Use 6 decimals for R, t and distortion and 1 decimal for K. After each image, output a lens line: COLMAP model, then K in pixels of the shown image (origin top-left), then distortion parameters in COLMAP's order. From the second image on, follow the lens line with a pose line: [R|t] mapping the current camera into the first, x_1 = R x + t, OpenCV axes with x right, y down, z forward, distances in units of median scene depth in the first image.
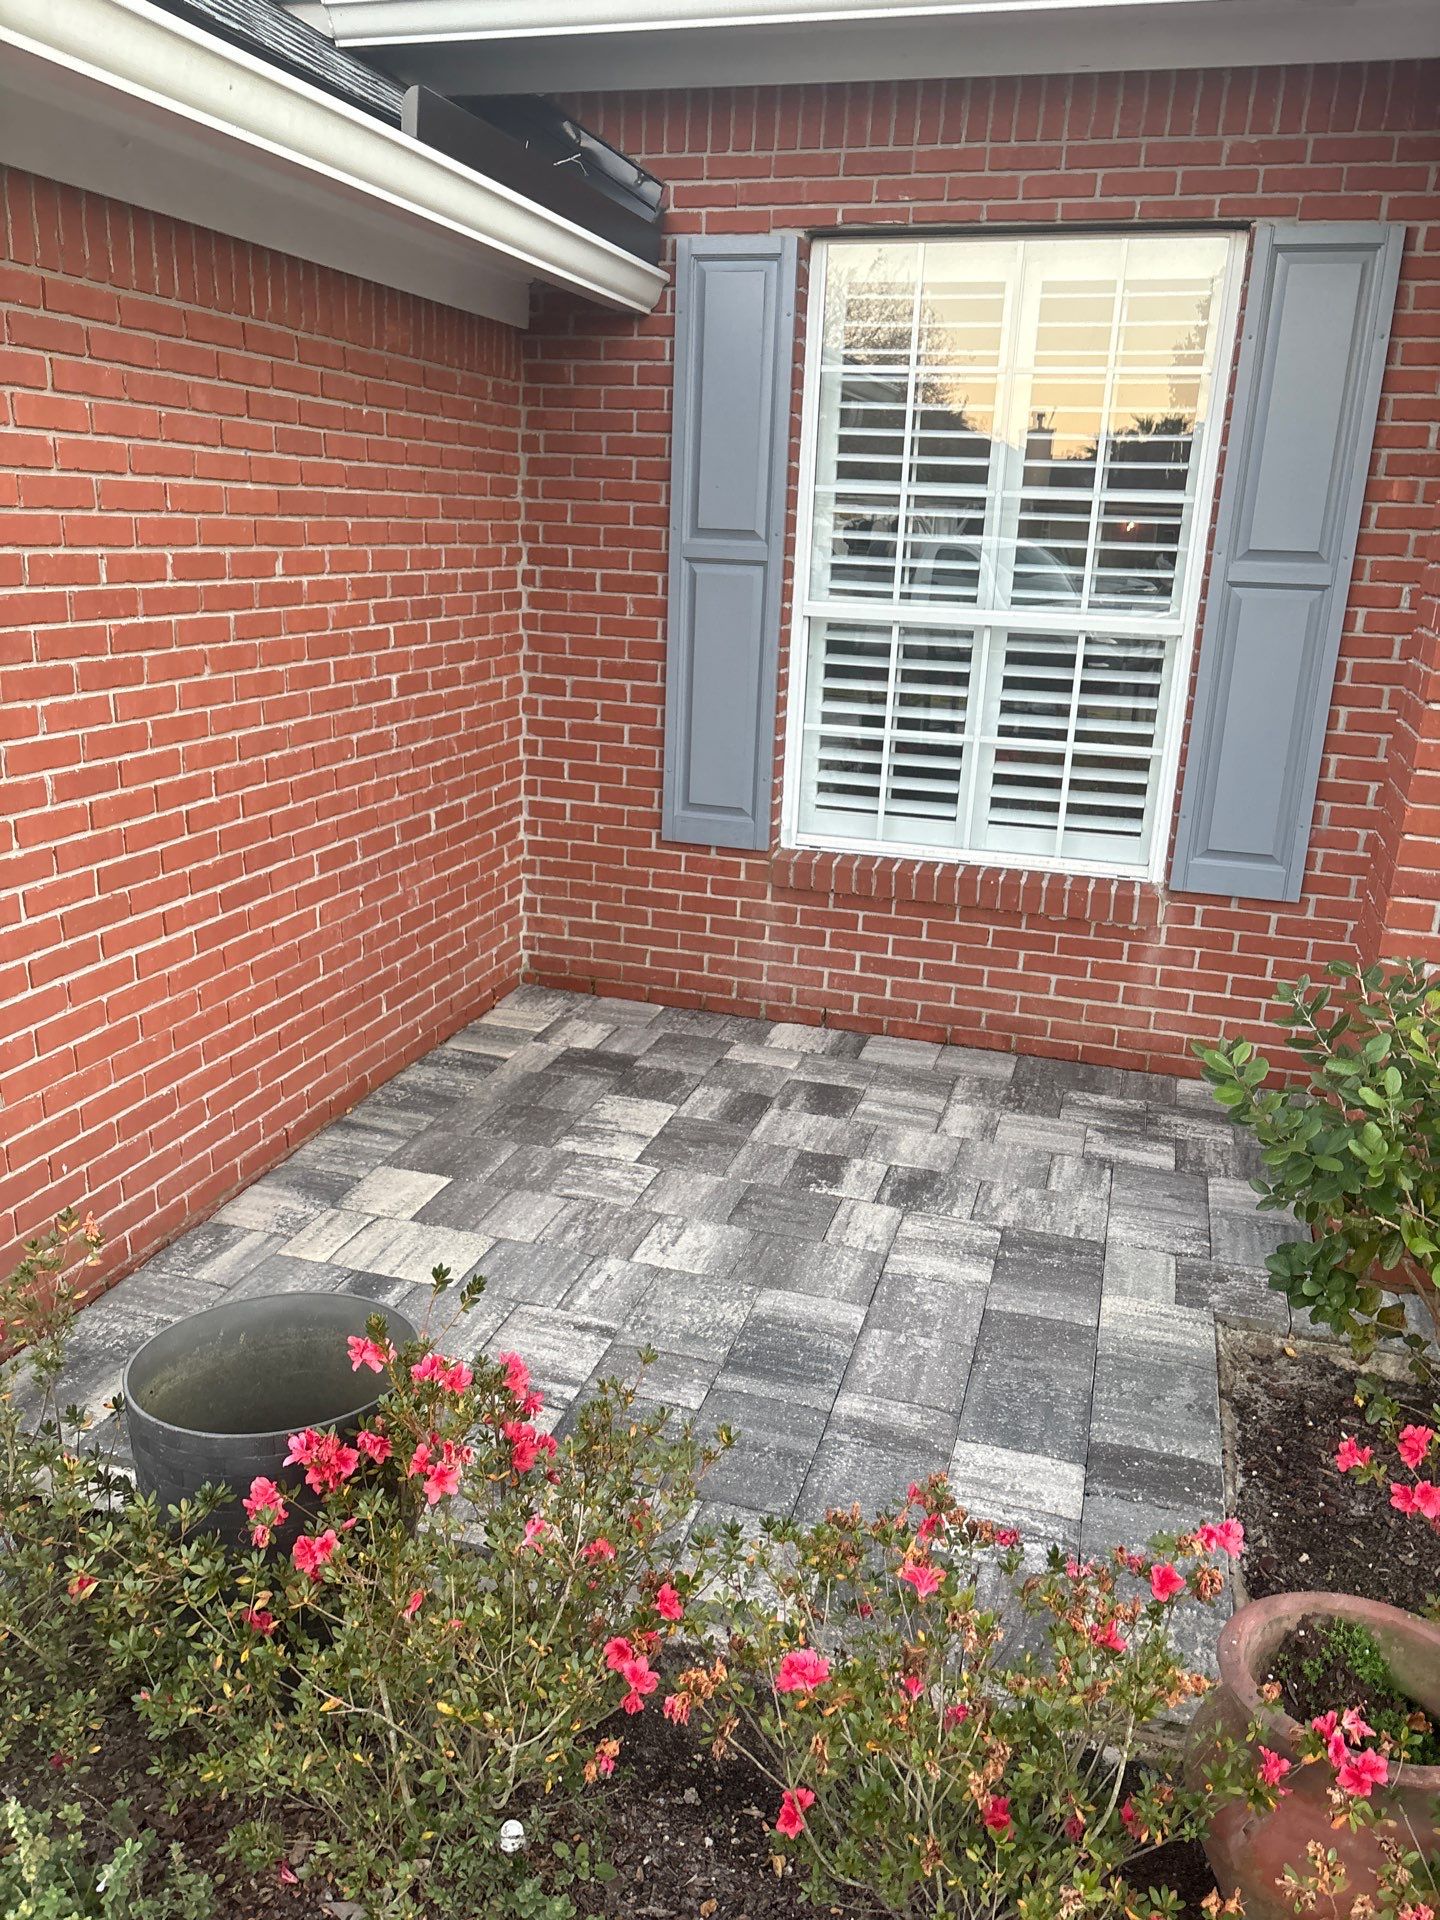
lens RADIAL K [[1424.5, 0, 720.0], [0, 1424.5, 960.0], [0, 0, 1]] dist [0.042381, -0.043851]
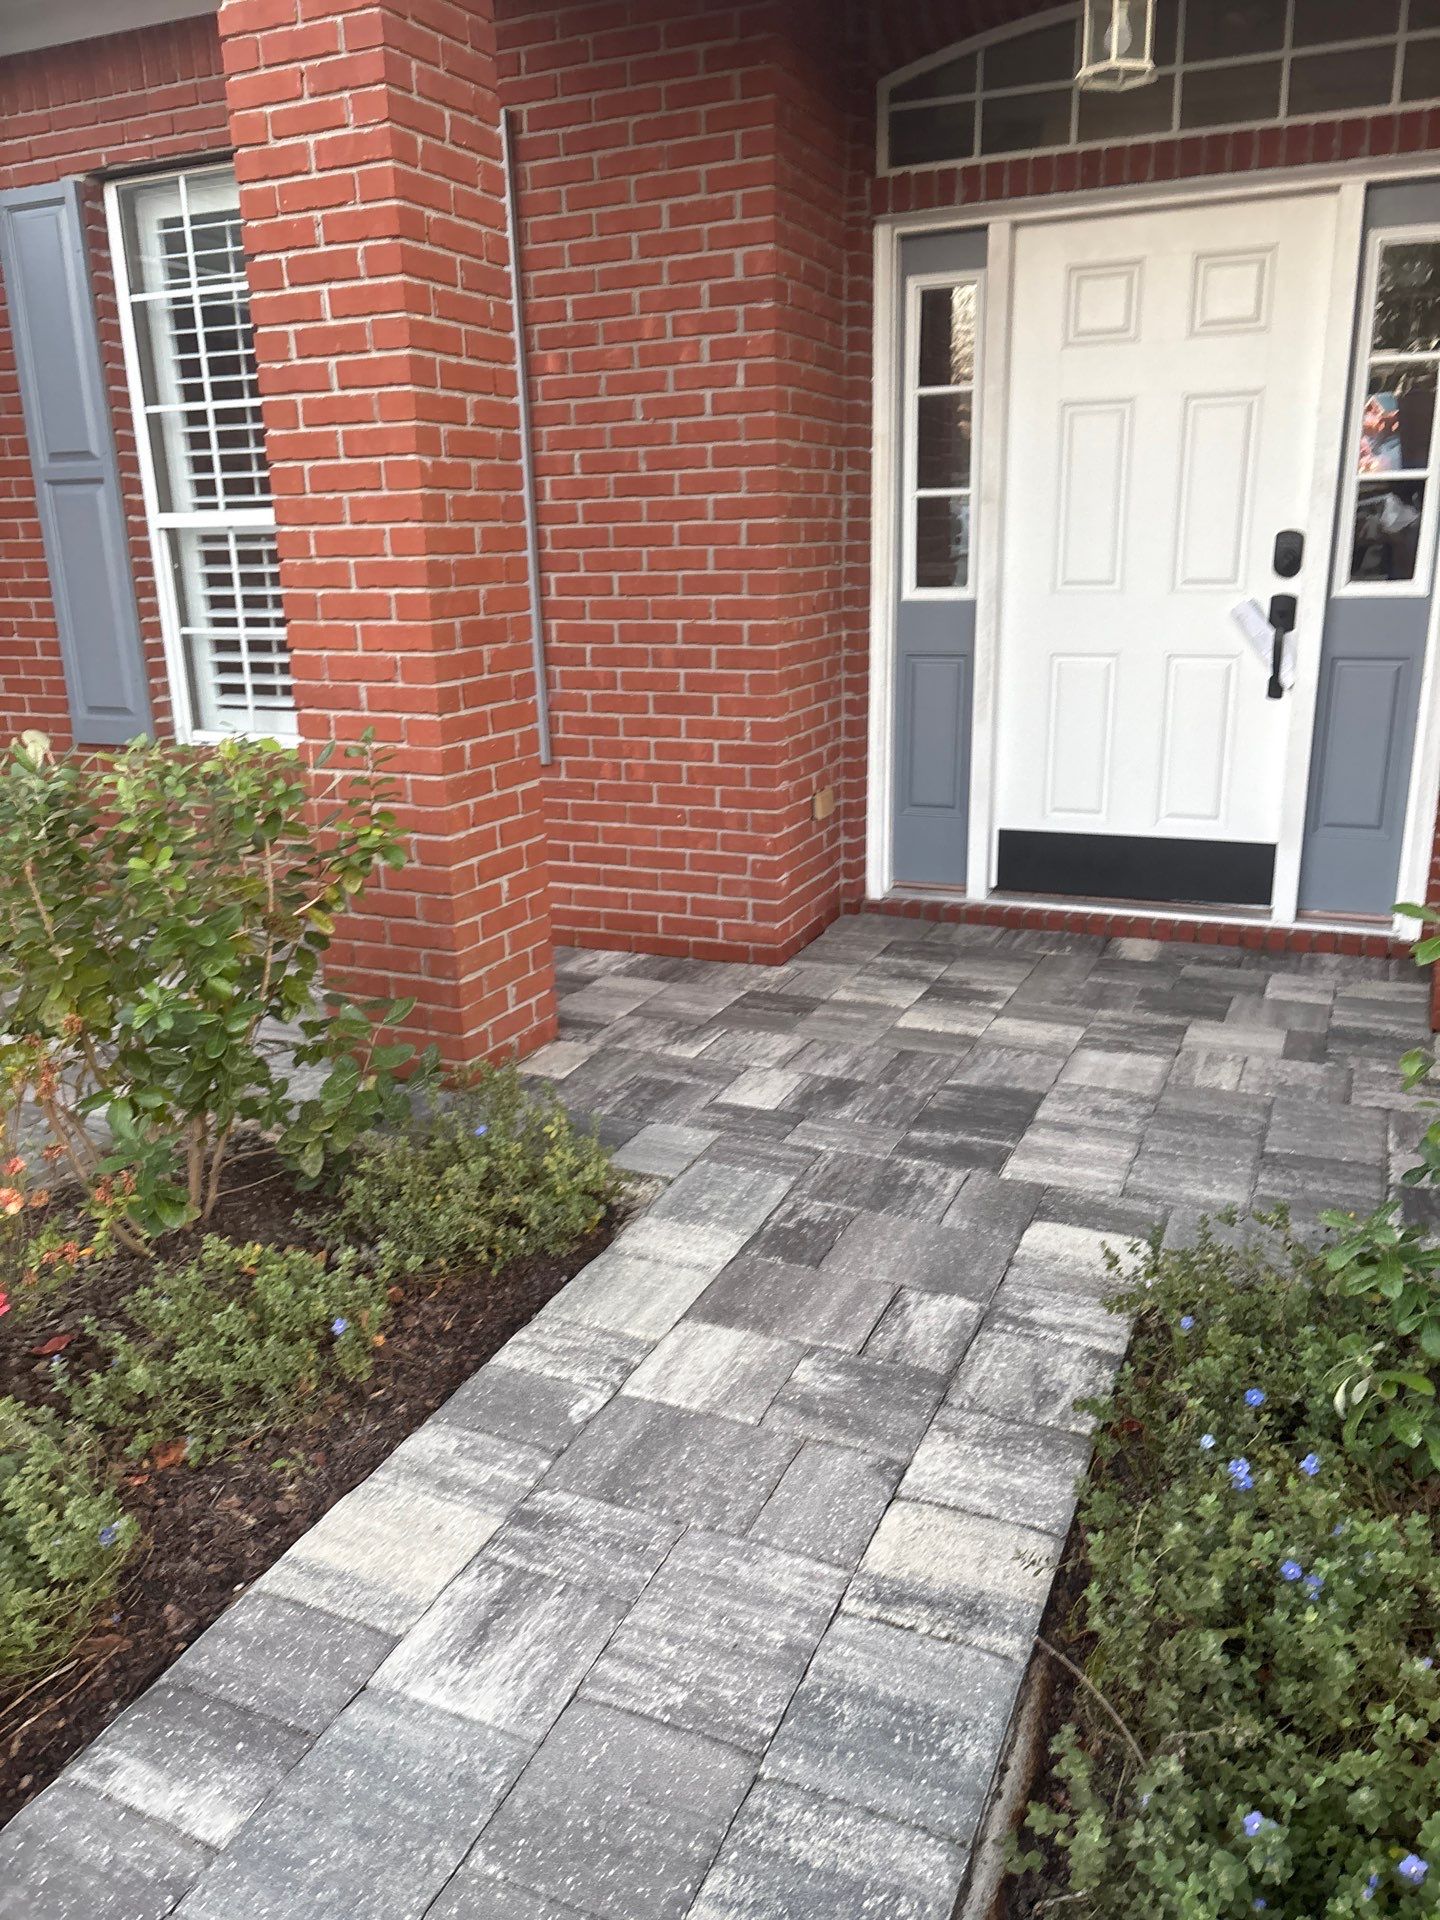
lens RADIAL K [[1404.4, 0, 730.6], [0, 1404.4, 975.1], [0, 0, 1]] dist [0.048239, -0.047217]
pose [[0.989945, -0.024359, -0.139340, 0.636169], [0.025215, 0.999672, 0.004383, 0.109815], [0.139188, -0.007852, 0.990235, -0.025440]]
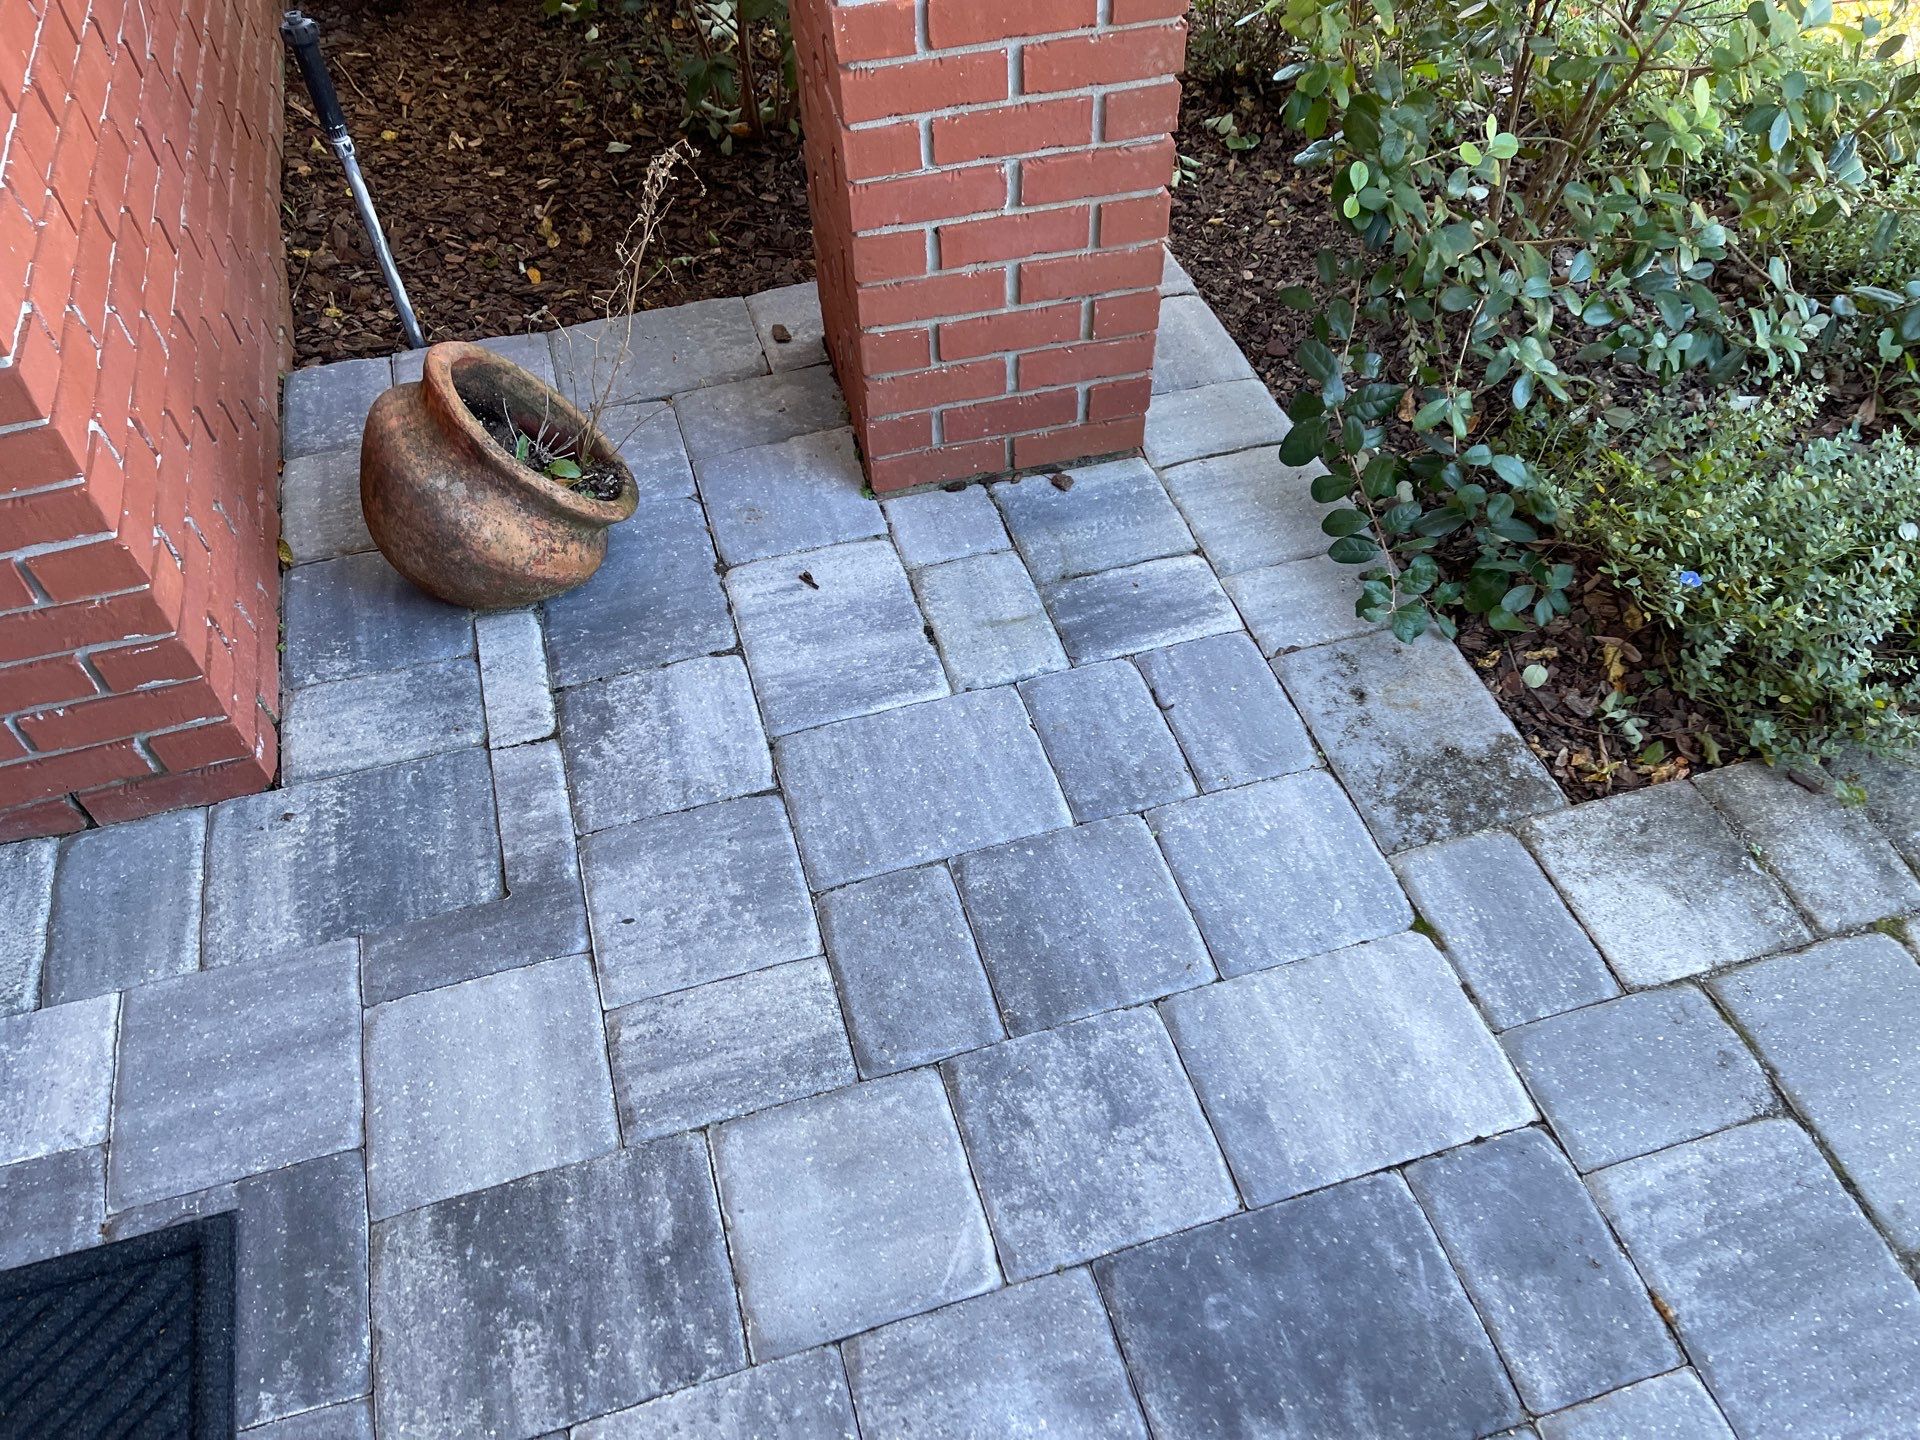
lens RADIAL K [[1424.5, 0, 960.0], [0, 1424.5, 720.0], [0, 0, 1]] dist [0.042381, -0.043851]
pose [[-0.556061, -0.651891, 0.515592, 0.630633], [0.226732, 0.477838, 0.848684, -0.137944], [-0.799618, 0.588821, -0.117902, 0.720809]]
